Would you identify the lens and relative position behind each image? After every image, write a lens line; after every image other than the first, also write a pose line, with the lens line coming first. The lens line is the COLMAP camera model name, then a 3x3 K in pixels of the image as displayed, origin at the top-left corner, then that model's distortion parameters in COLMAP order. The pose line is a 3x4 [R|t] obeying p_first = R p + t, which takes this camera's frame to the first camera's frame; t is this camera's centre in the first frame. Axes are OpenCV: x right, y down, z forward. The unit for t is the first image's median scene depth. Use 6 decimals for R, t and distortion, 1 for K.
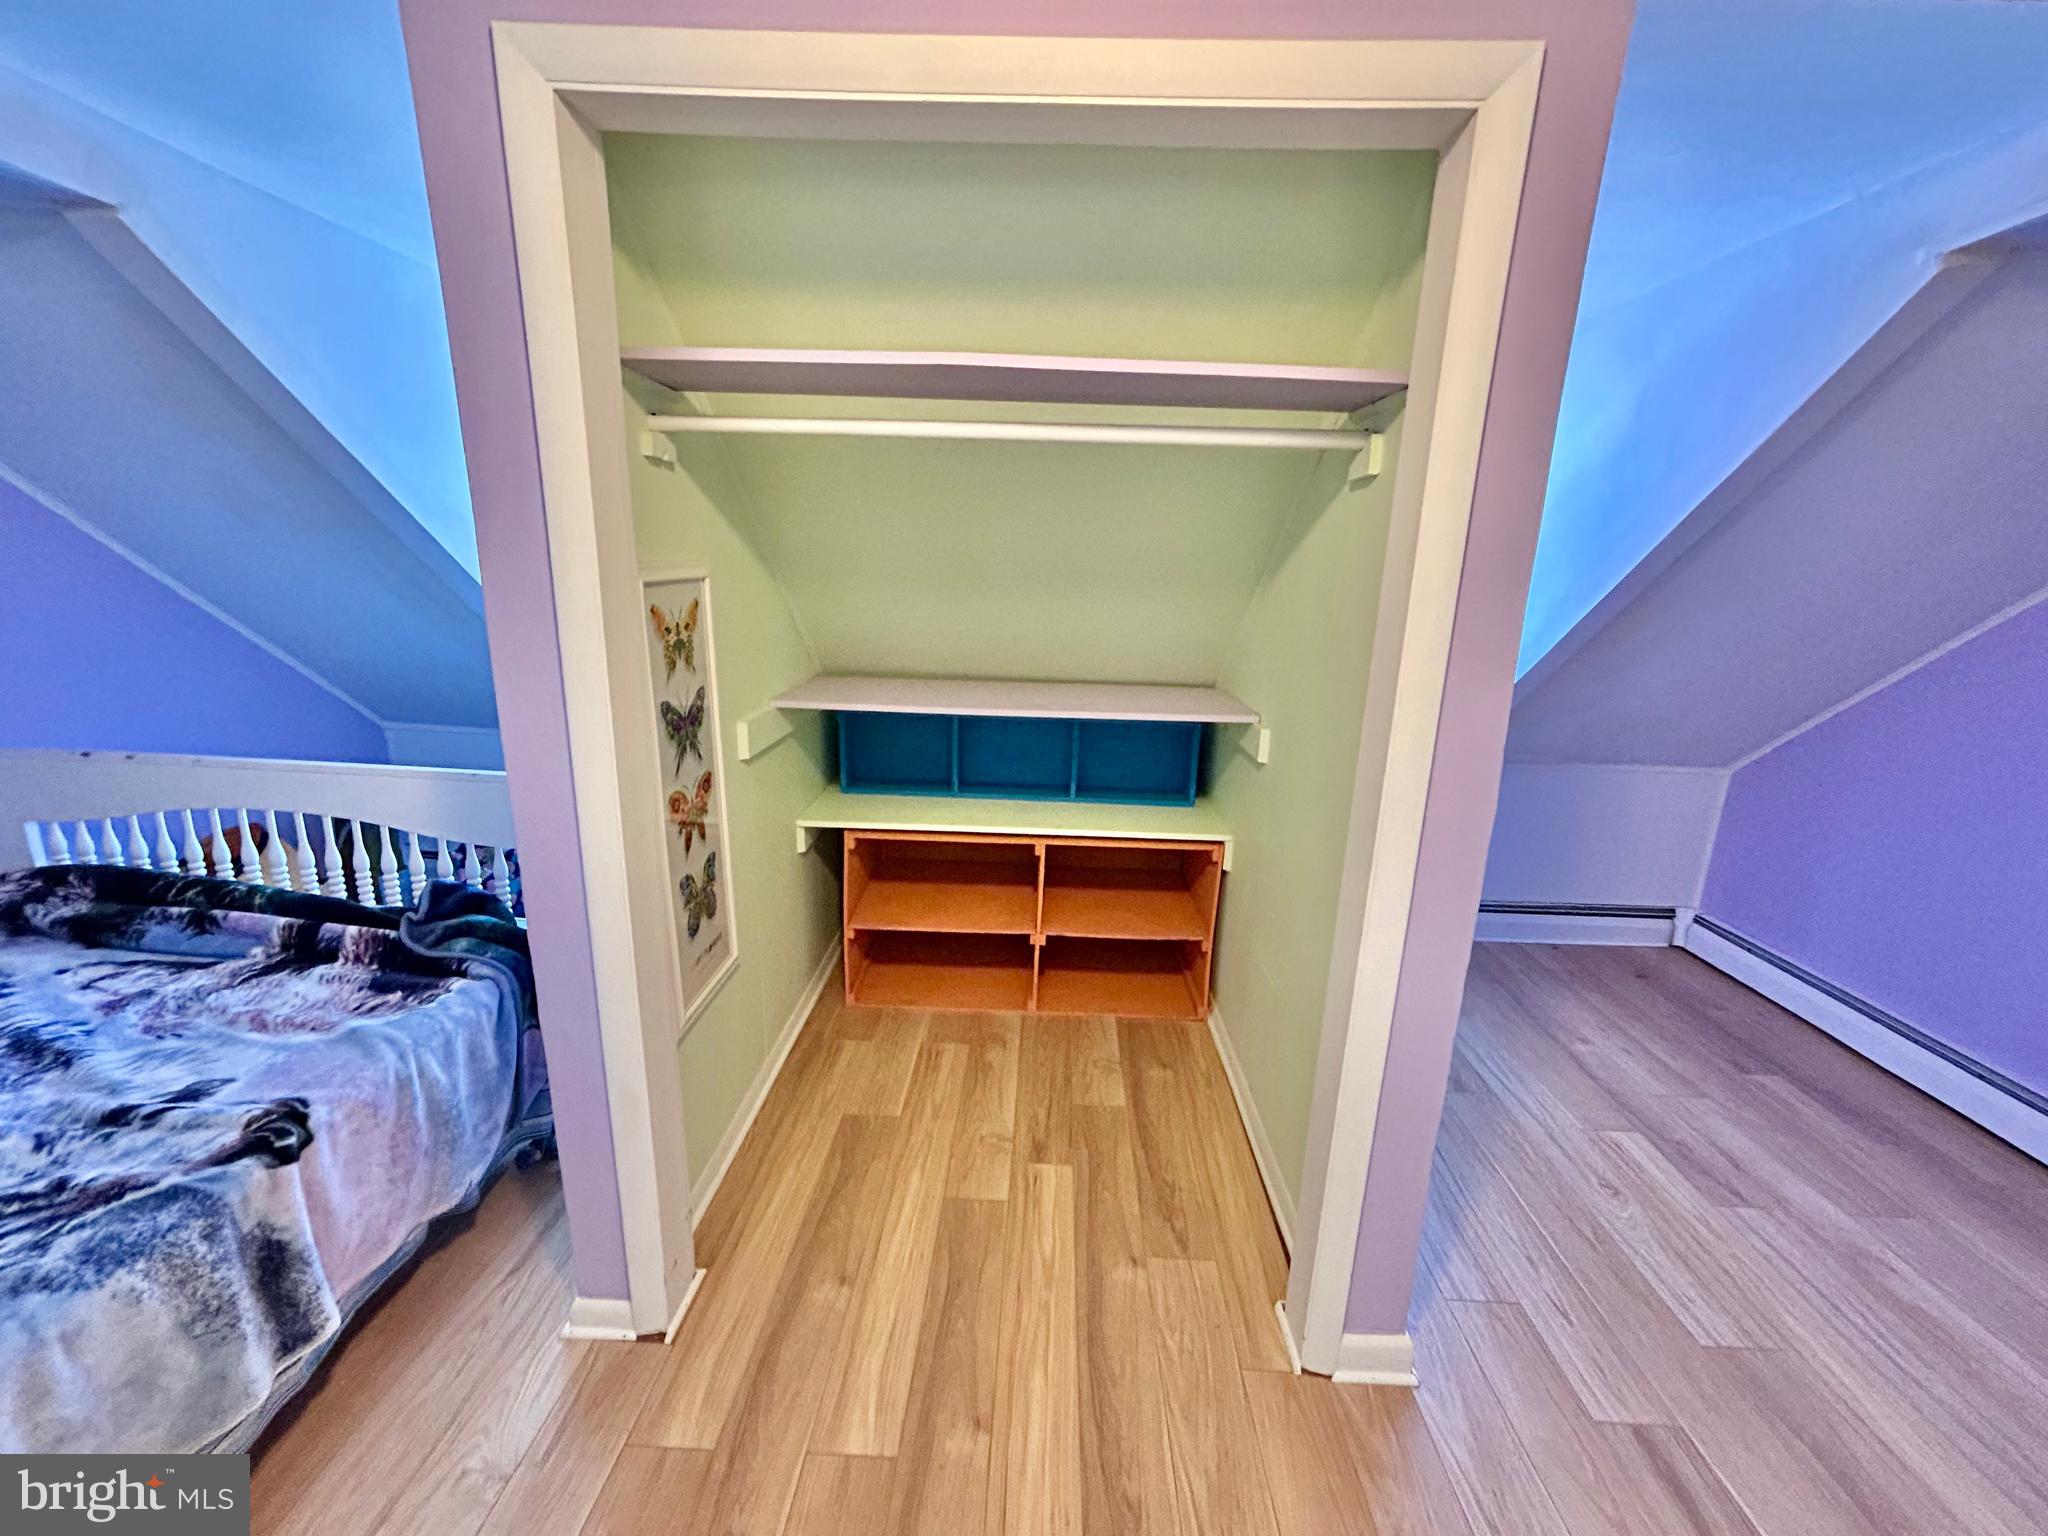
lens RADIAL K [[826.3, 0, 1008.3], [0, 826.3, 771.1], [0, 0, 1]] dist [0.000813, -0.000745]
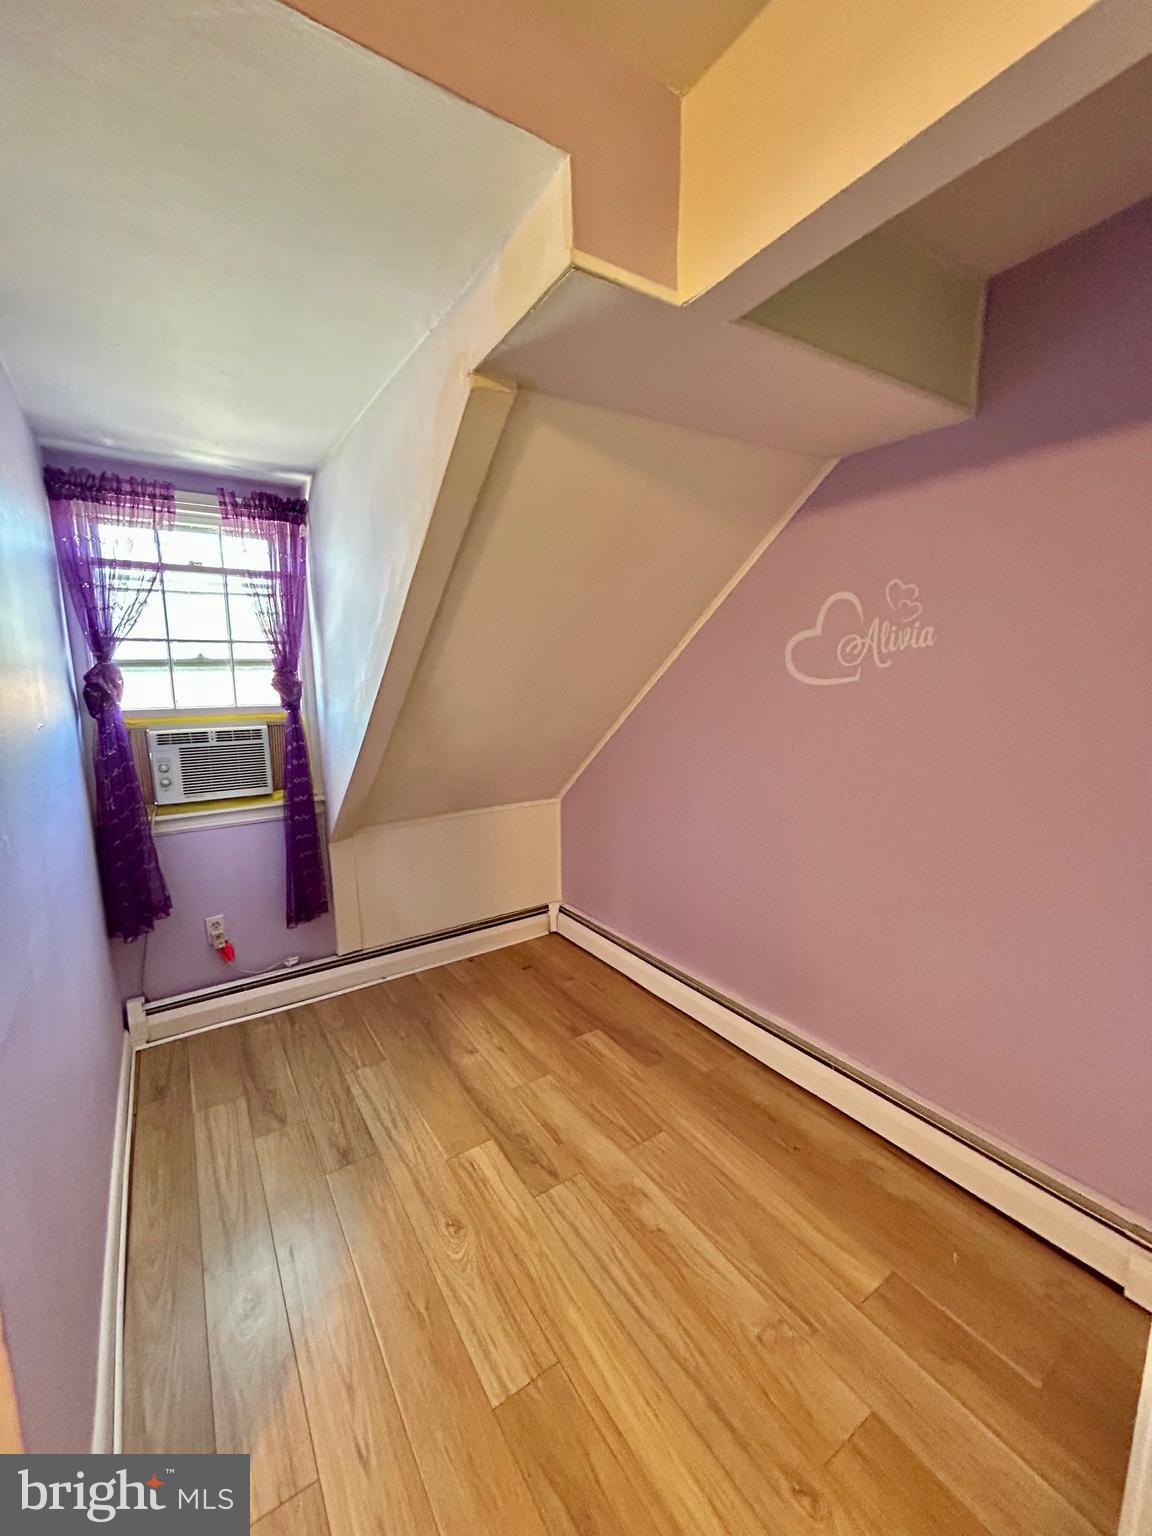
lens RADIAL K [[619.8, 0, 573.3], [0, 619.8, 765.2], [0, 0, 1]] dist [0.000813, -0.000745]
pose [[0.809399, -0.117754, 0.575333, 0.512554], [0.169582, 0.984821, -0.037010, -0.028623], [-0.562242, 0.127522, 0.817082, 0.202456]]
